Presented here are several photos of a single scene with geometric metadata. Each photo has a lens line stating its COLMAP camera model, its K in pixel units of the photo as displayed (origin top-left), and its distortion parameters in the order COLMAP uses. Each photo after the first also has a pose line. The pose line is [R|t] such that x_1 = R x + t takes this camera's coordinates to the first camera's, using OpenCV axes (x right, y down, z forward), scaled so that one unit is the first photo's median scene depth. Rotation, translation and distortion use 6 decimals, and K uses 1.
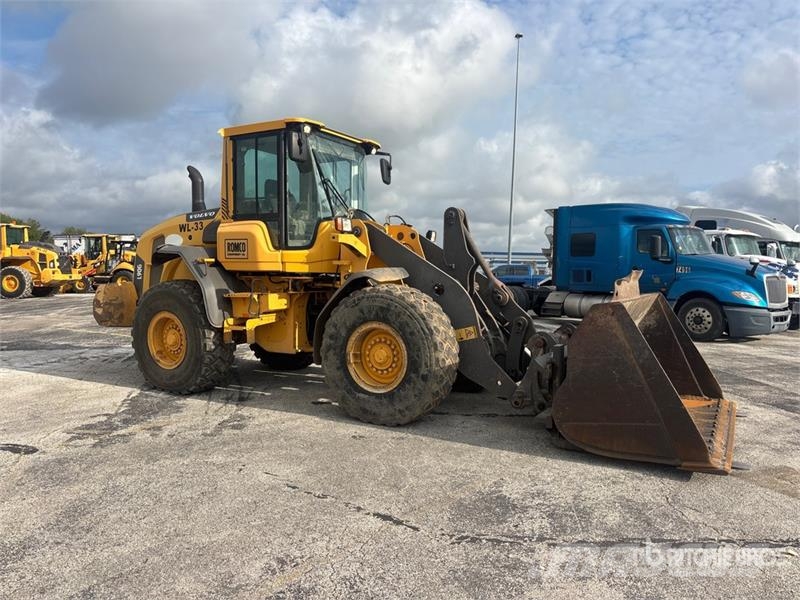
lens RADIAL K [[604.9, 0, 399.9], [0, 604.9, 302.0], [0, 0, 1]] dist [0.070334, -0.090023]
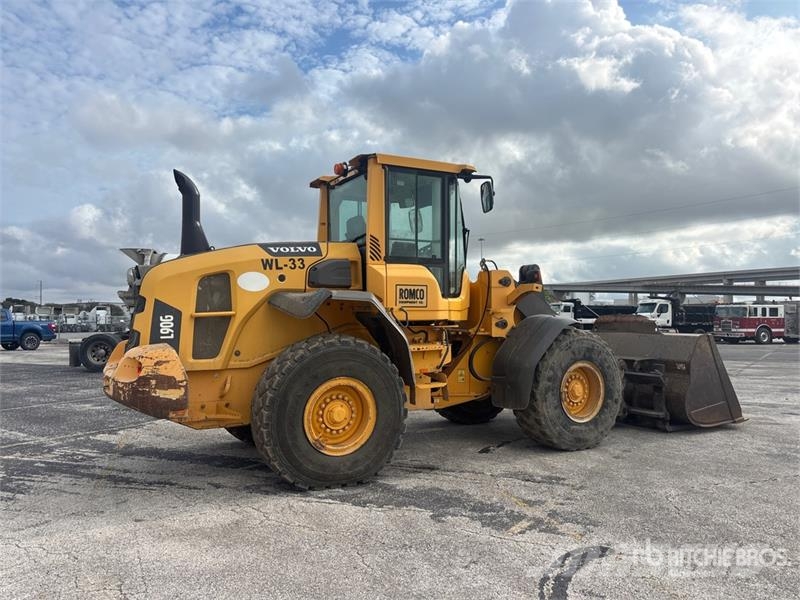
lens RADIAL K [[649.9, 0, 399.0], [0, 649.9, 276.1], [0, 0, 1]] dist [-0.004123, -0.002435]
pose [[0.489287, 0.043495, 0.871038, -0.972857], [0.057000, 0.995025, -0.081705, -0.035919], [-0.870258, 0.089626, 0.484373, 0.499078]]
